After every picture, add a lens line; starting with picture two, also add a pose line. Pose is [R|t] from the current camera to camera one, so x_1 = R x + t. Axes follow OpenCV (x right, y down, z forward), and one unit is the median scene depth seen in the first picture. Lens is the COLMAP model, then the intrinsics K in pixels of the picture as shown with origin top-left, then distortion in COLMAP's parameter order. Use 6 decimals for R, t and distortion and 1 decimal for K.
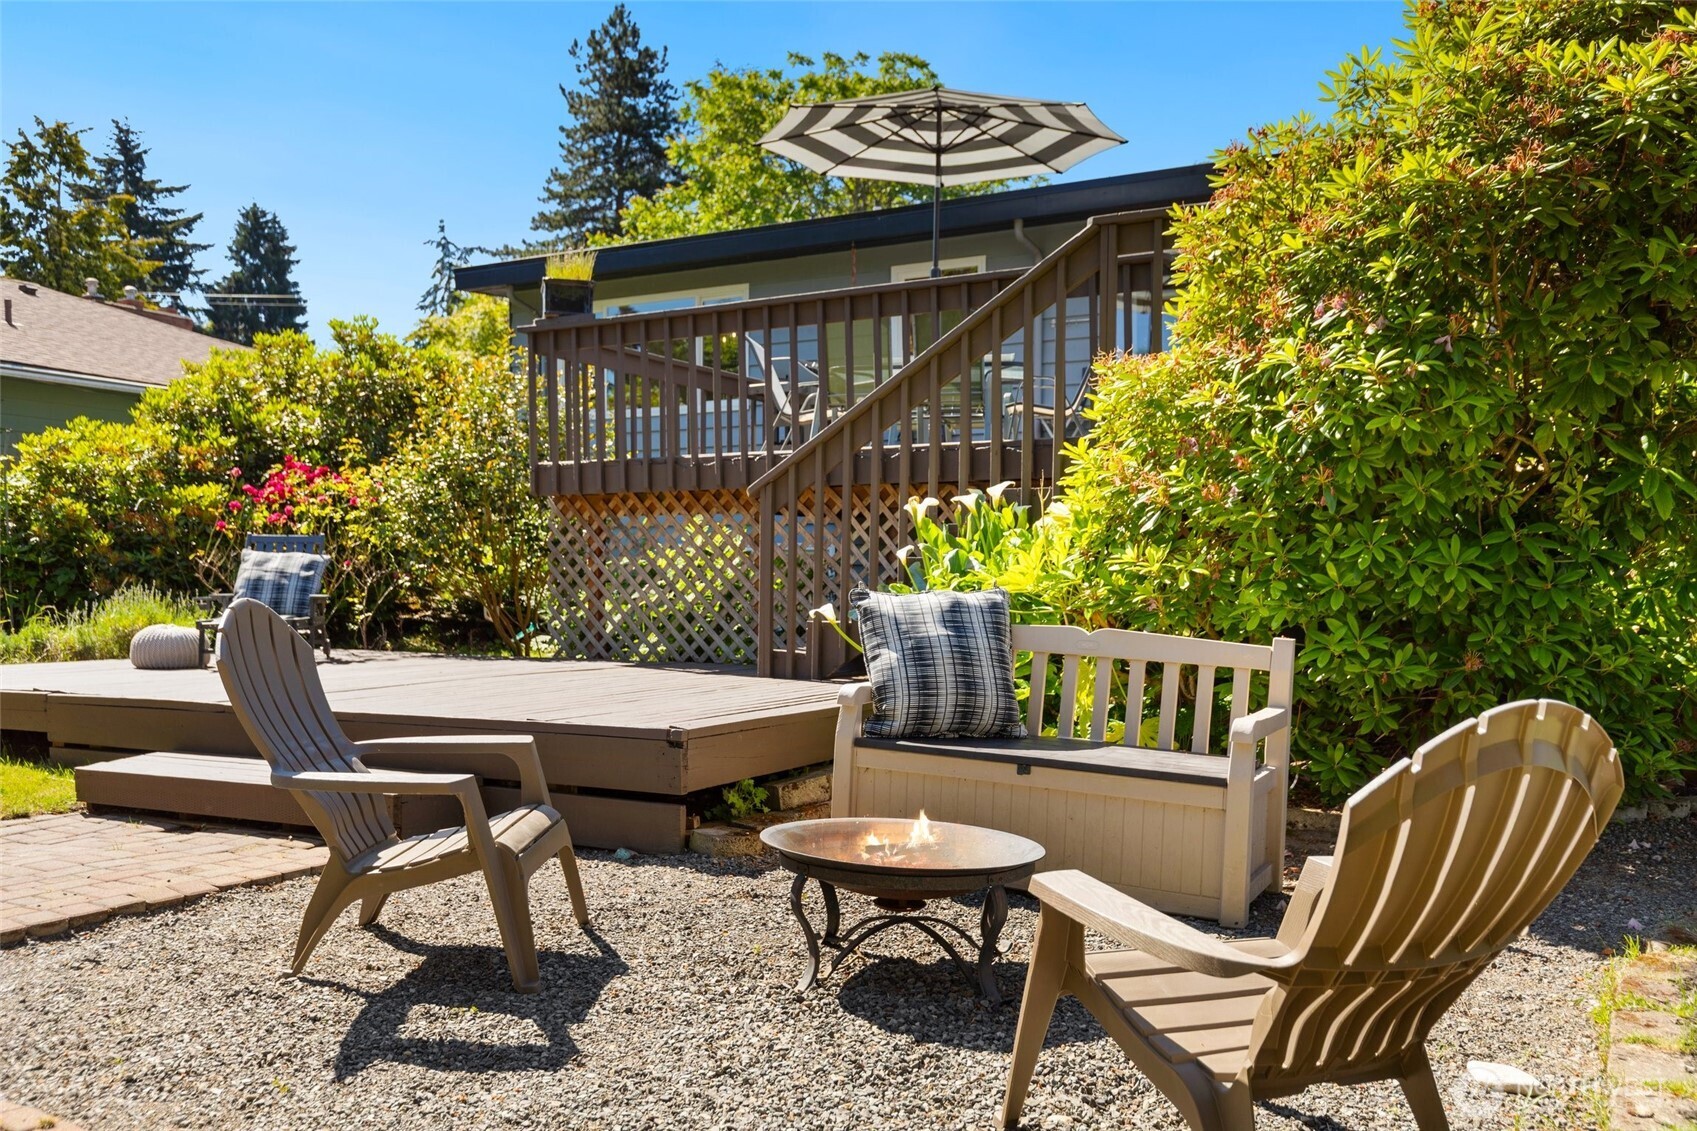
lens RADIAL K [[1410.0, 0, 851.5], [0, 1410.0, 598.5], [0, 0, 1]] dist [0.011426, 0.007898]
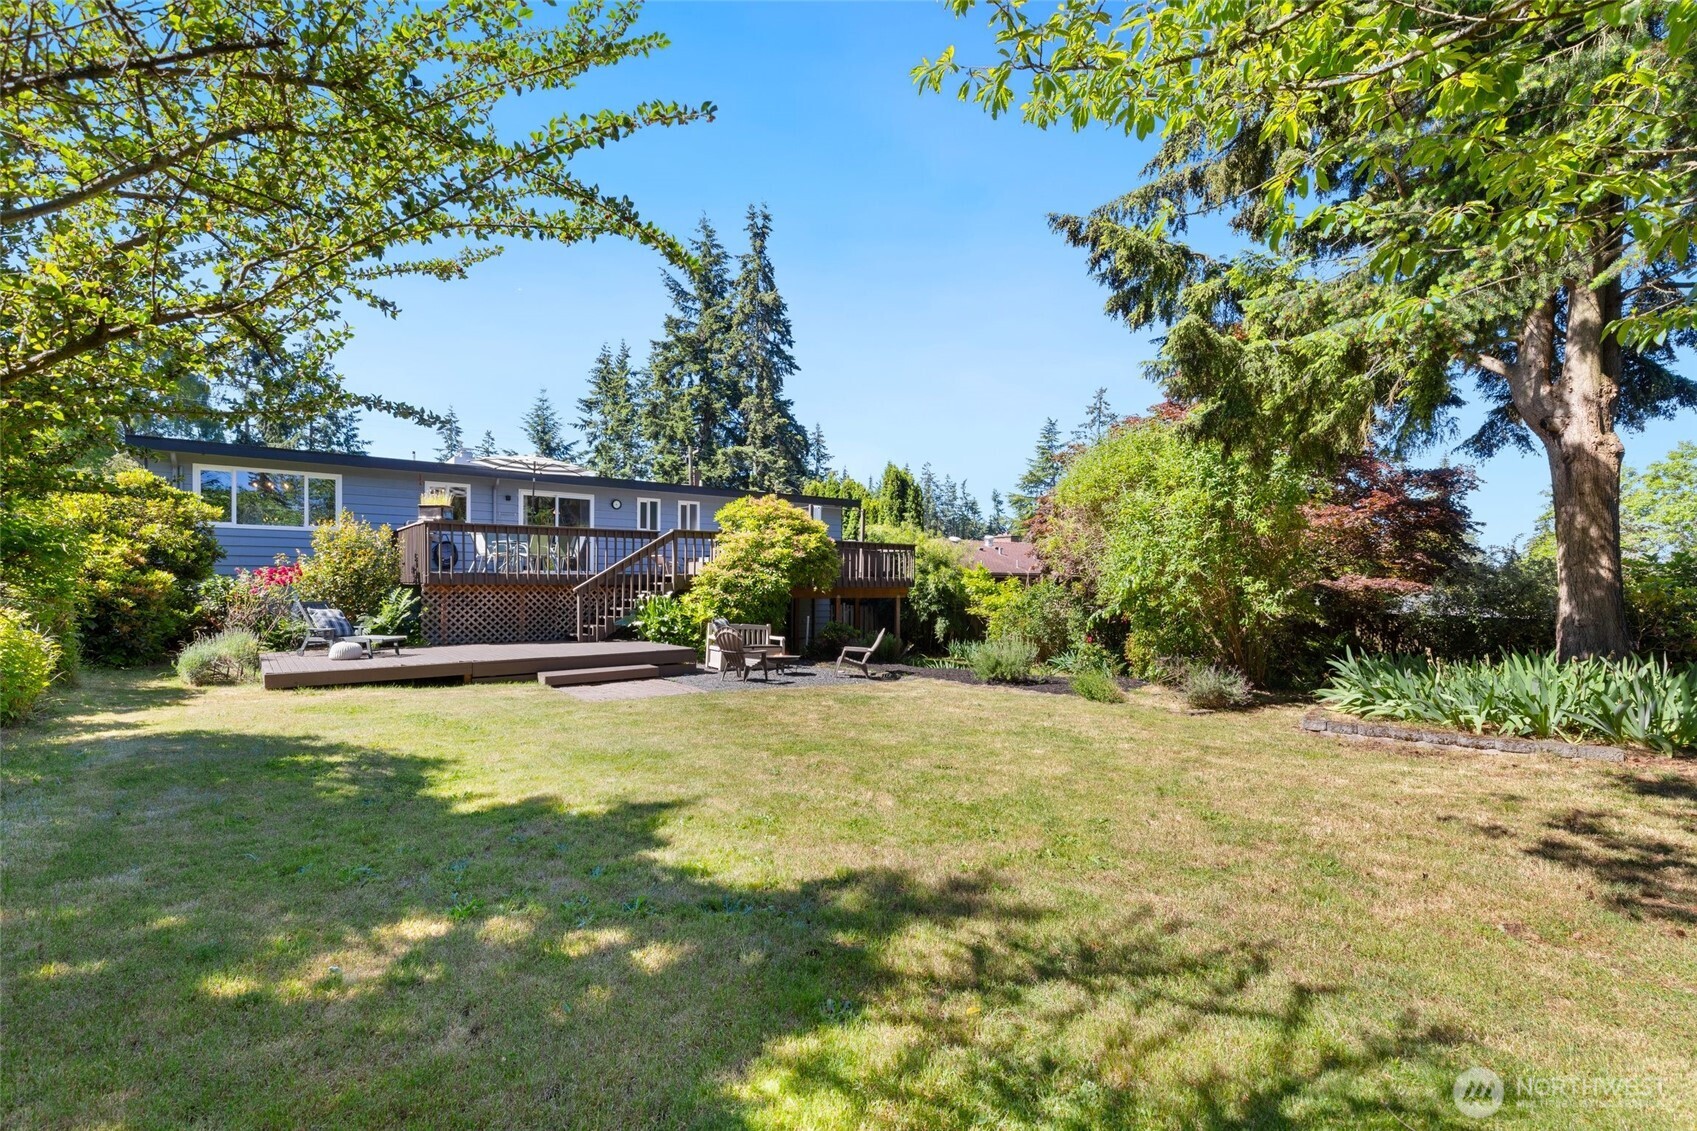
lens RADIAL K [[778.5, 0, 845.5], [0, 778.5, 597.8], [0, 0, 1]] dist [0.001101, 0.000032]
pose [[0.402410, -0.021673, 0.915203, -1.096835], [0.007850, 0.999765, 0.020224, -0.062795], [-0.915426, -0.000954, 0.402486, -0.274285]]
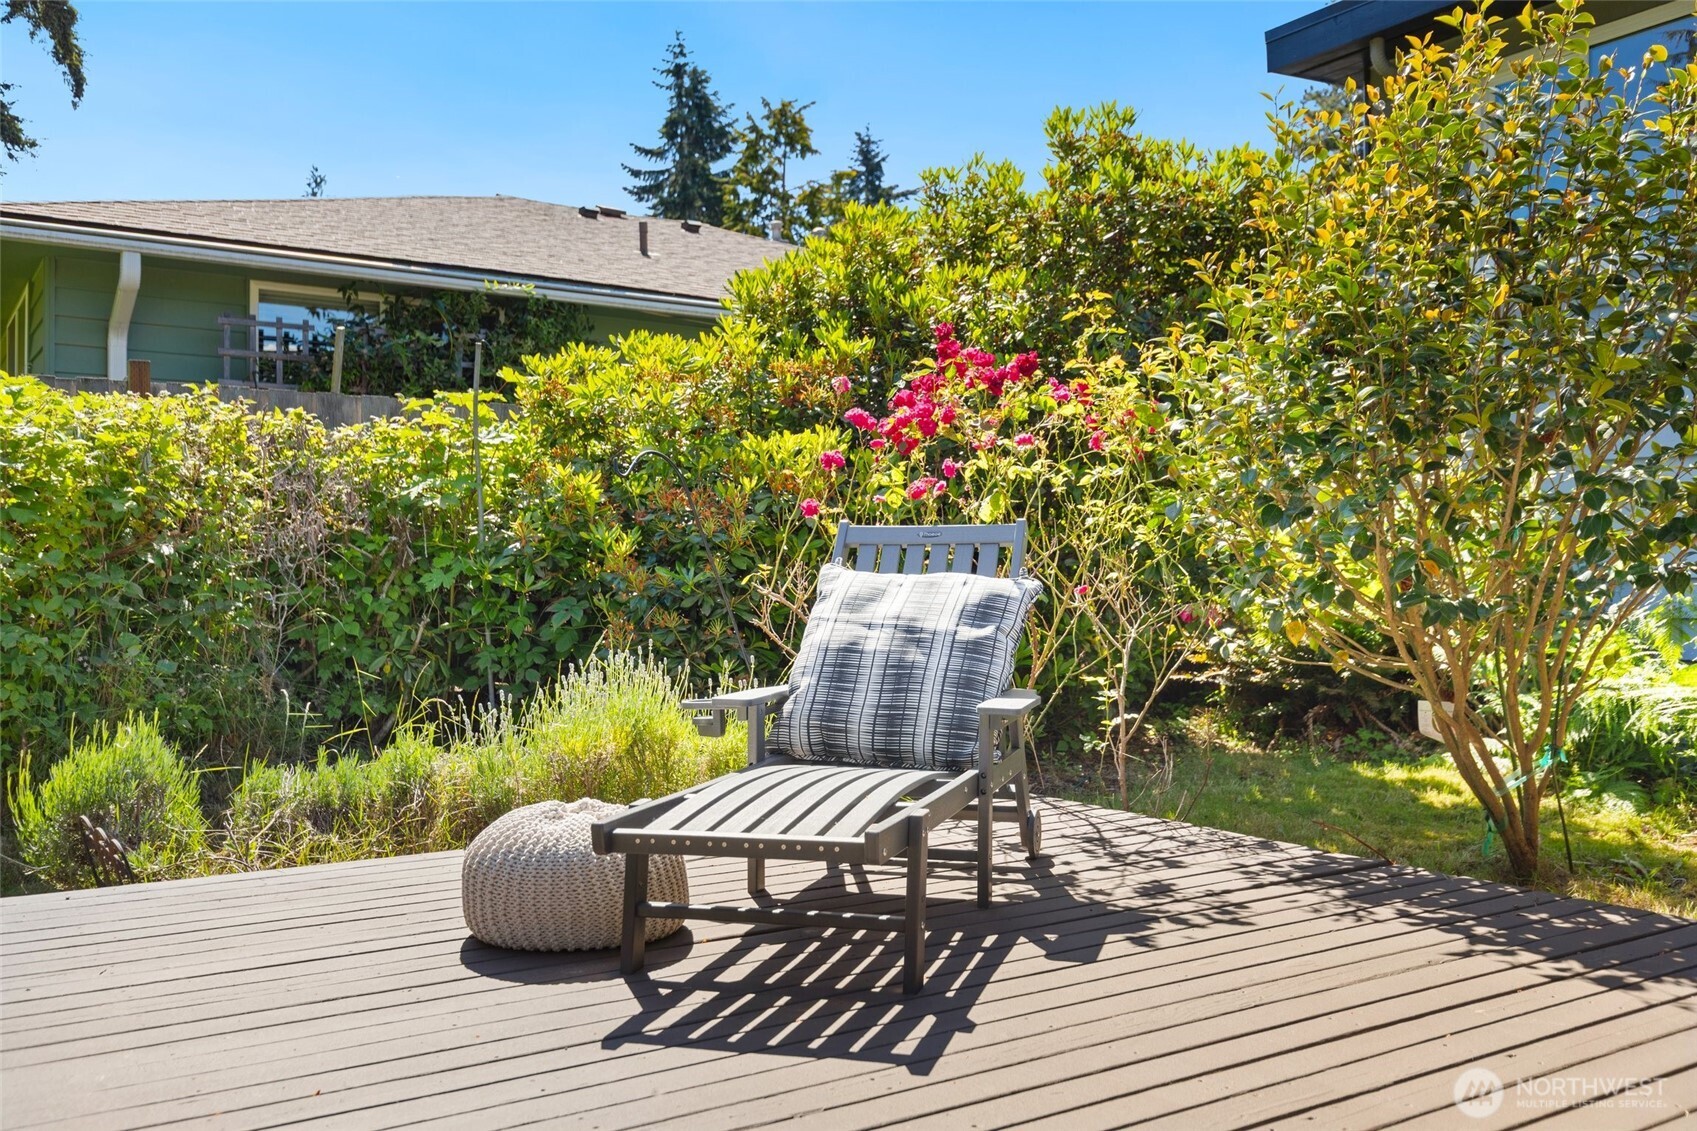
lens RADIAL K [[1457.5, 0, 848.5], [0, 1457.5, 565.5], [0, 0, 1]] dist [0.000390, -0.008282]
pose [[0.879826, -0.008559, -0.475219, -0.211702], [-0.001452, 0.999785, -0.020695, -0.023439], [0.475294, 0.018899, 0.879624, 0.584498]]
